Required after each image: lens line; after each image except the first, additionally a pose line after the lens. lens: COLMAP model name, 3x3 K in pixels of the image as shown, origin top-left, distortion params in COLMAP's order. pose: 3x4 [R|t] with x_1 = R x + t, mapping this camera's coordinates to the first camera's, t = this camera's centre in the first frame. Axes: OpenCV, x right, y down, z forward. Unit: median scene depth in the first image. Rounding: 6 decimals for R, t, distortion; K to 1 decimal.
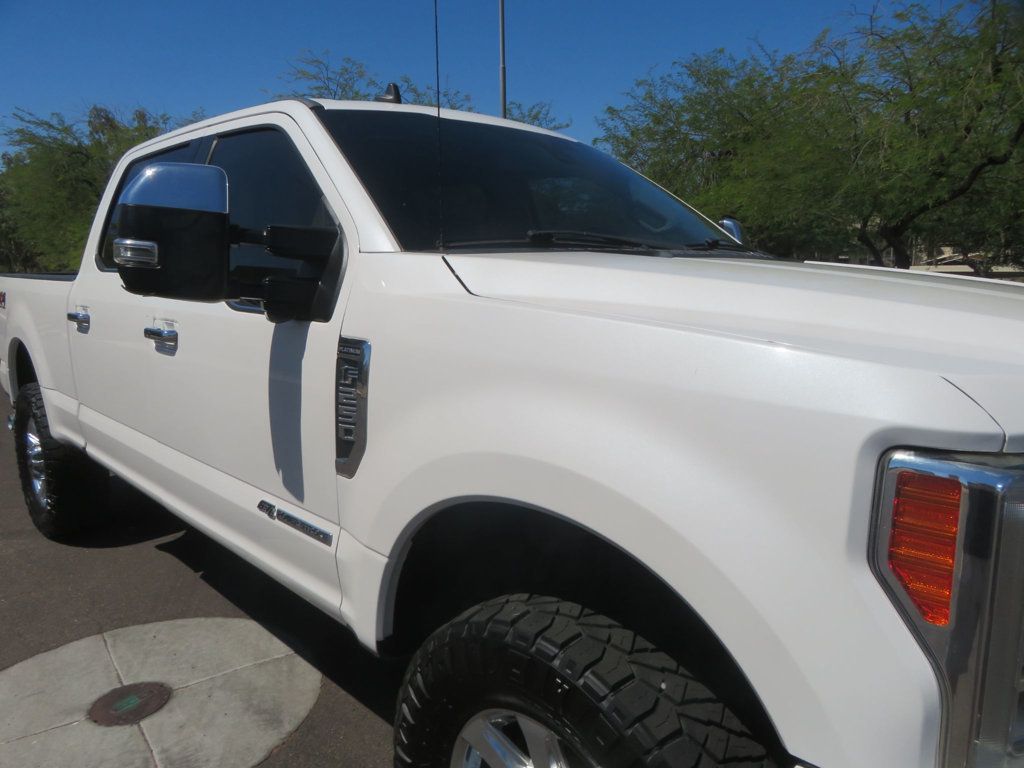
lens RADIAL K [[742.9, 0, 520.8], [0, 742.9, 385.2], [0, 0, 1]] dist [-0.005945, 0.012852]
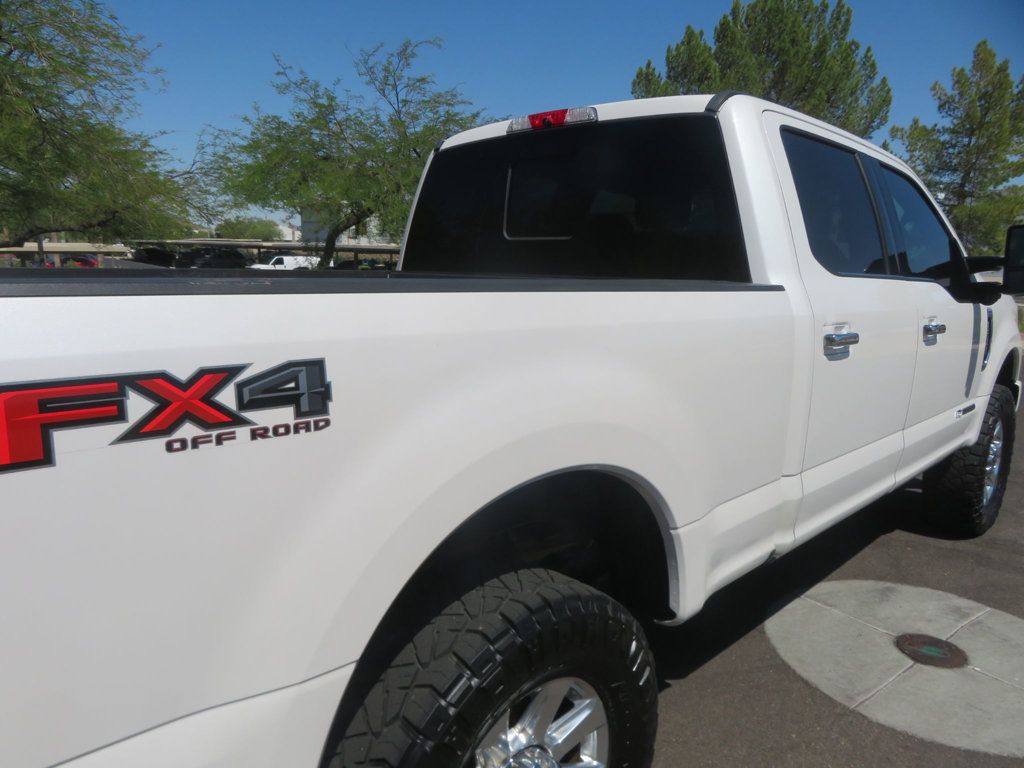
lens RADIAL K [[742.9, 0, 520.8], [0, 742.9, 385.2], [0, 0, 1]] dist [-0.005945, 0.012852]
pose [[-0.042523, -0.149246, 0.987885, -1.481138], [0.144150, 0.977517, 0.153885, -0.222607], [-0.988642, 0.148947, -0.020053, 1.501408]]
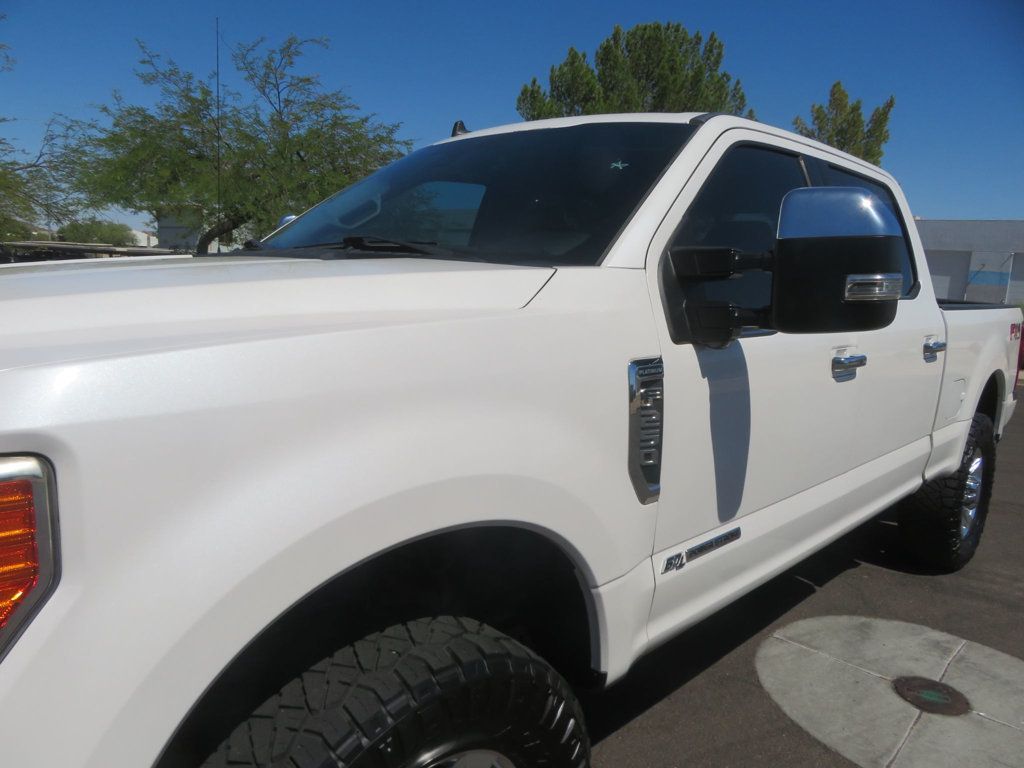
lens RADIAL K [[742.9, 0, 520.8], [0, 742.9, 385.2], [0, 0, 1]] dist [-0.005945, 0.012852]
pose [[-0.207997, -0.130037, 0.969447, -1.308614], [0.120355, 0.980189, 0.157300, -0.235129], [-0.970697, 0.149396, -0.188226, 1.618941]]
